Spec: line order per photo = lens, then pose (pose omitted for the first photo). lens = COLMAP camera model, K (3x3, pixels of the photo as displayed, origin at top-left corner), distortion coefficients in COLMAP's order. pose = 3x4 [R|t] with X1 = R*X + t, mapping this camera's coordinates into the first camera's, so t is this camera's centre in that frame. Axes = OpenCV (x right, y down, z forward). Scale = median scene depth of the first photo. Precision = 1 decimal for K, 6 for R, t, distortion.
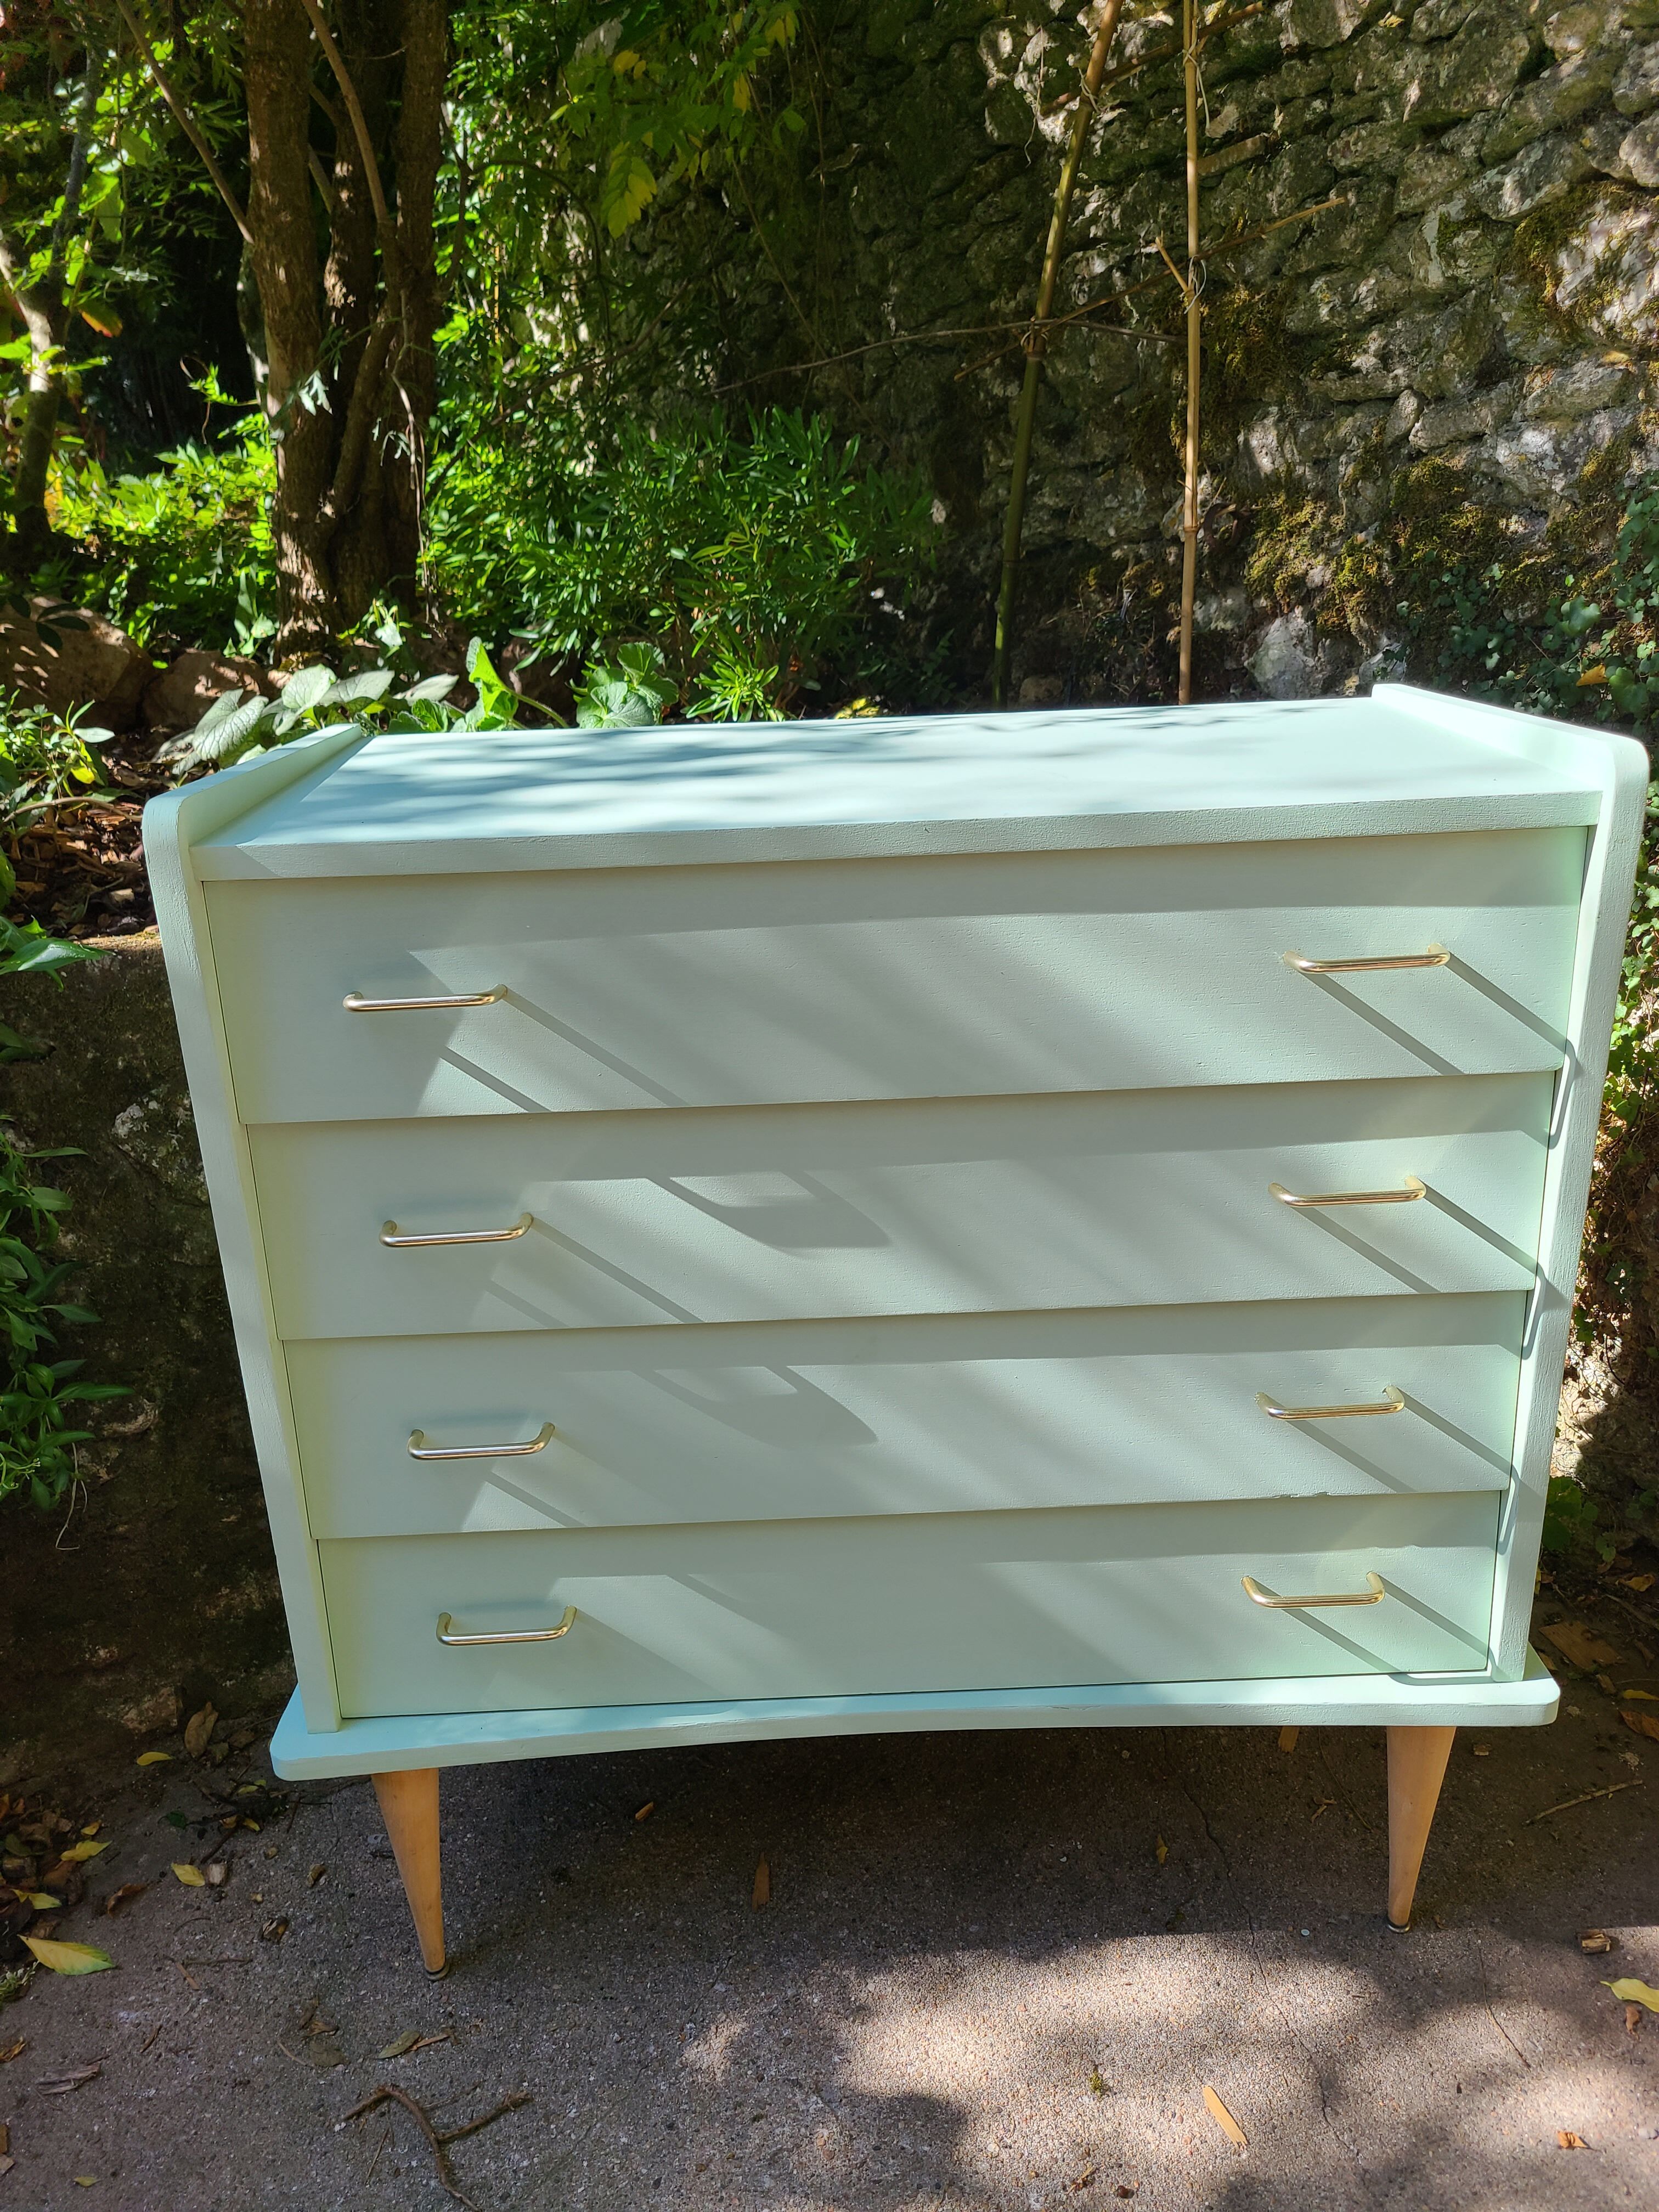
lens RADIAL K [[1807.9, 0, 829.5], [0, 1807.9, 1106.0], [0, 0, 1]] dist [0.004248, -0.005596]
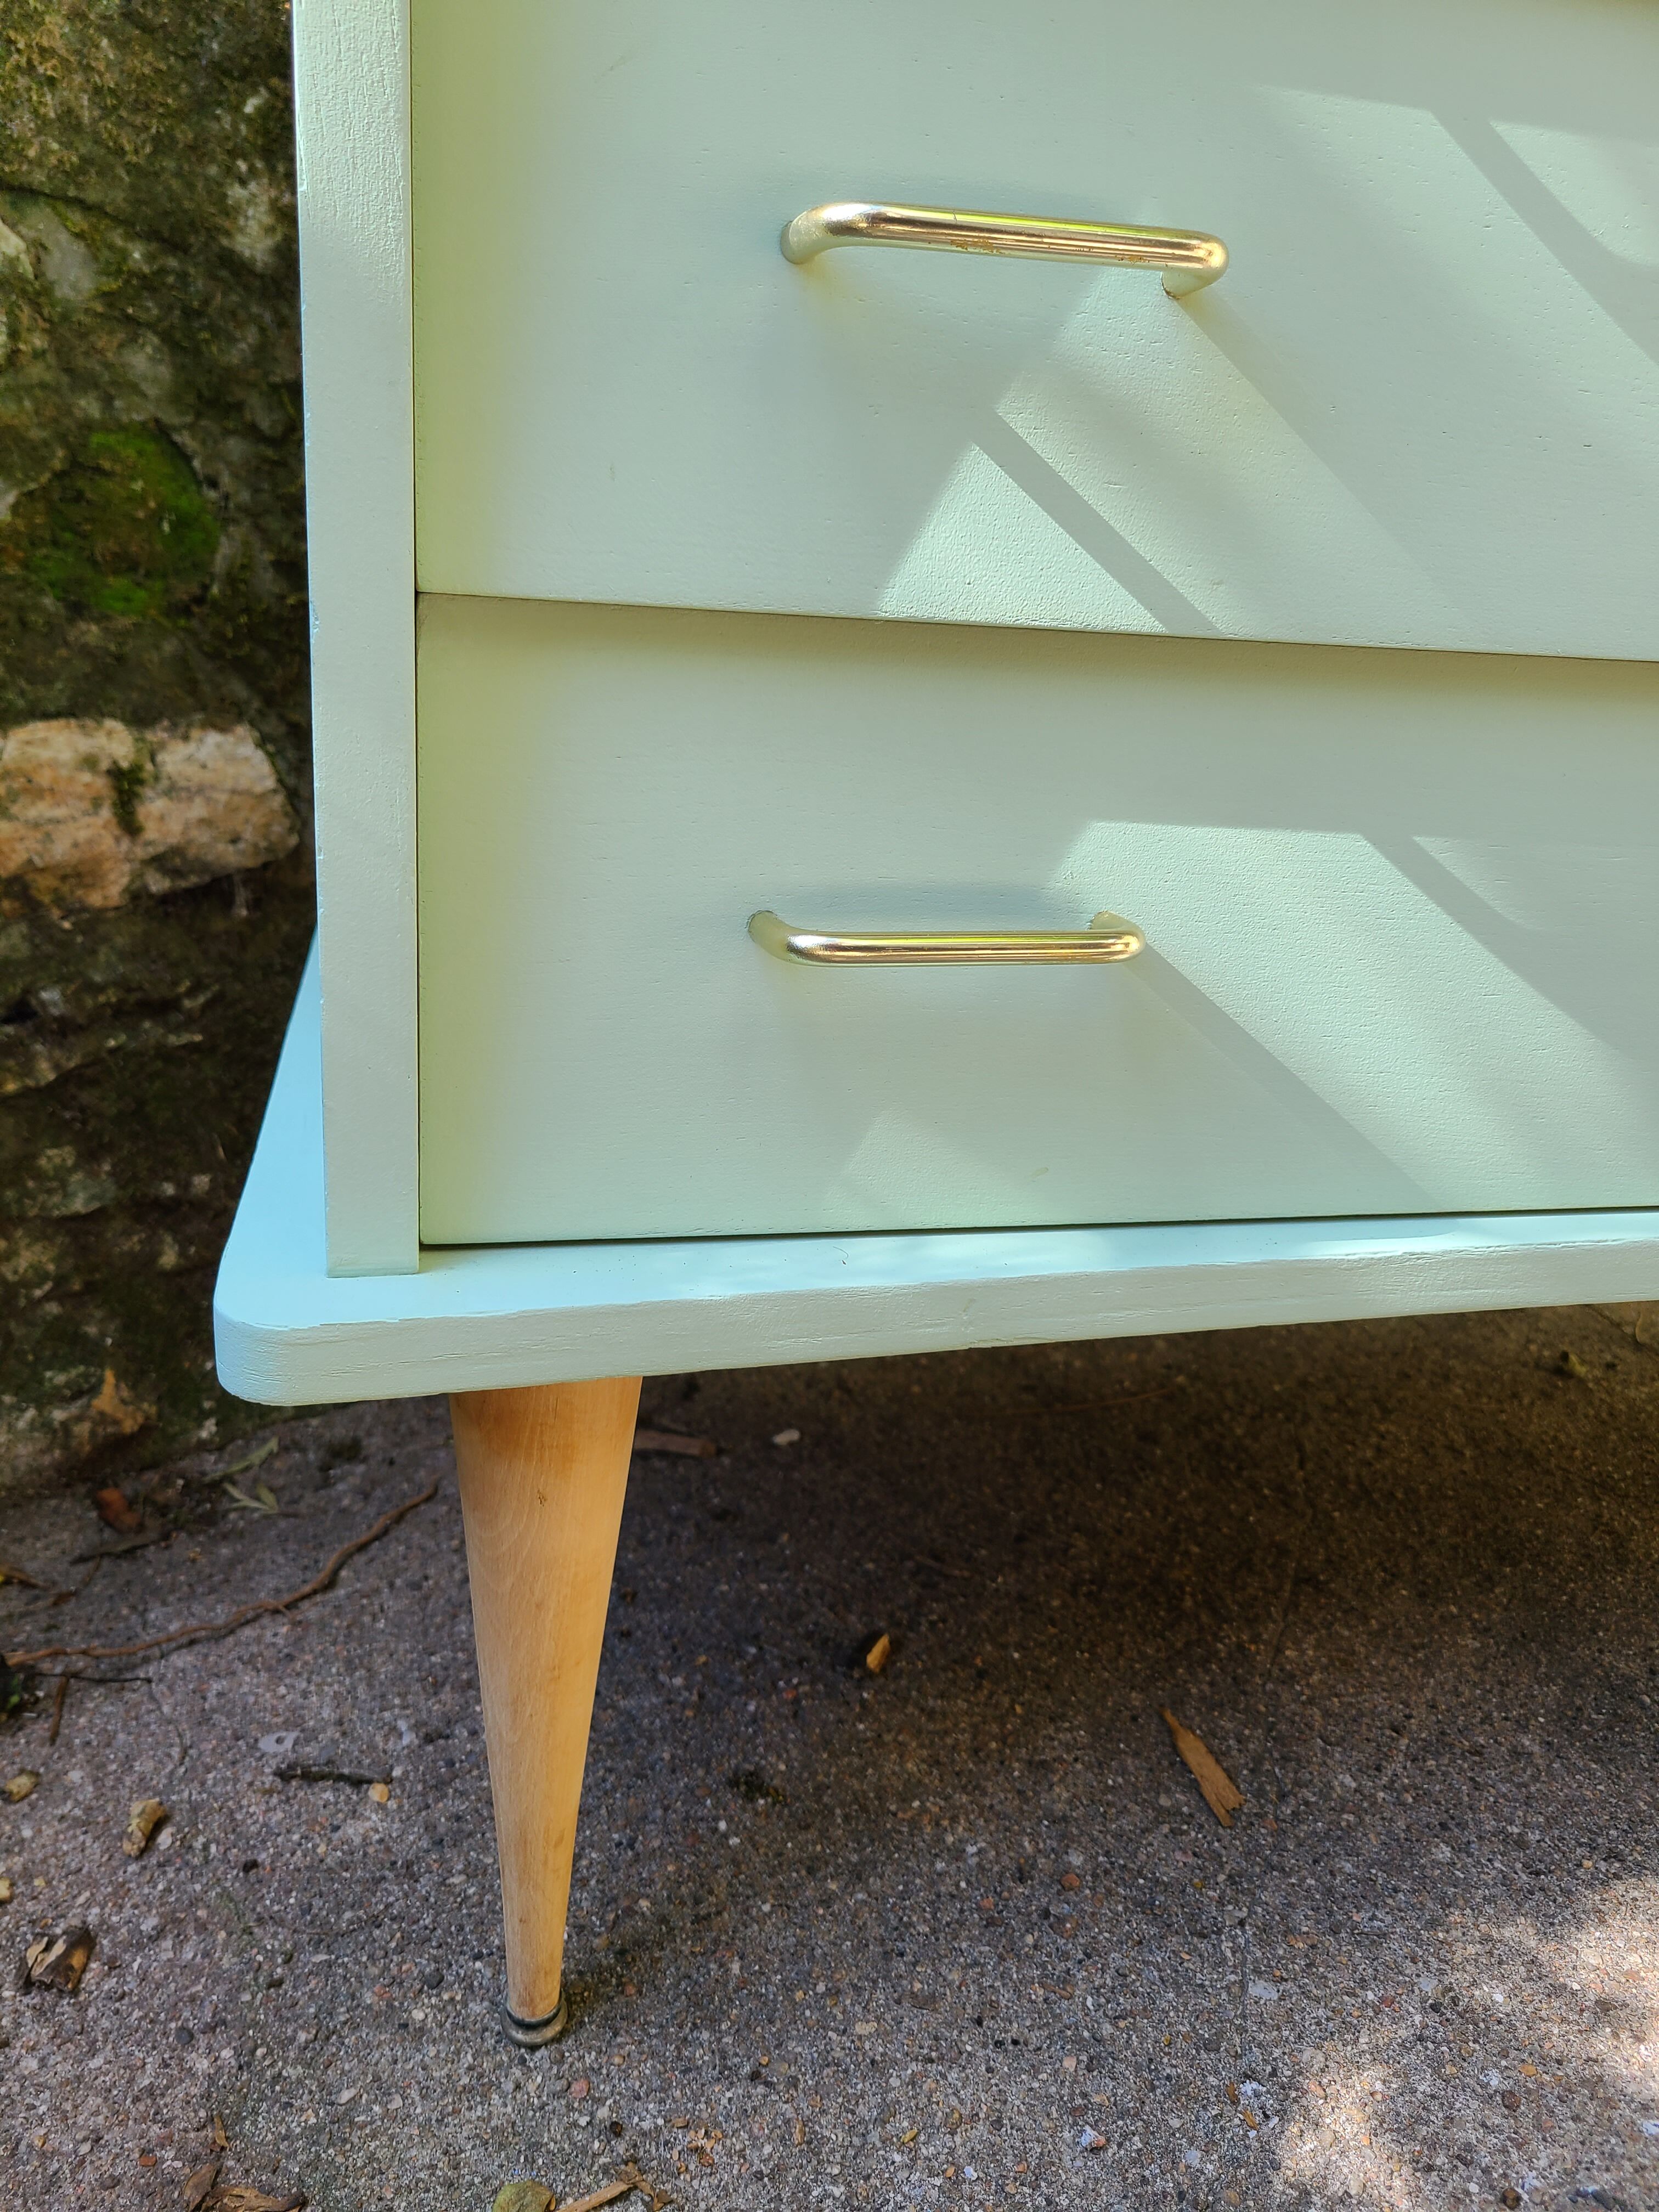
lens RADIAL K [[1807.9, 0, 829.5], [0, 1807.9, 1106.0], [0, 0, 1]] dist [0.004248, -0.005596]
pose [[0.969816, 0.029153, 0.242088, -0.254077], [-0.016934, 0.998482, -0.052402, 0.300401], [-0.243248, 0.046721, 0.968838, 0.597568]]
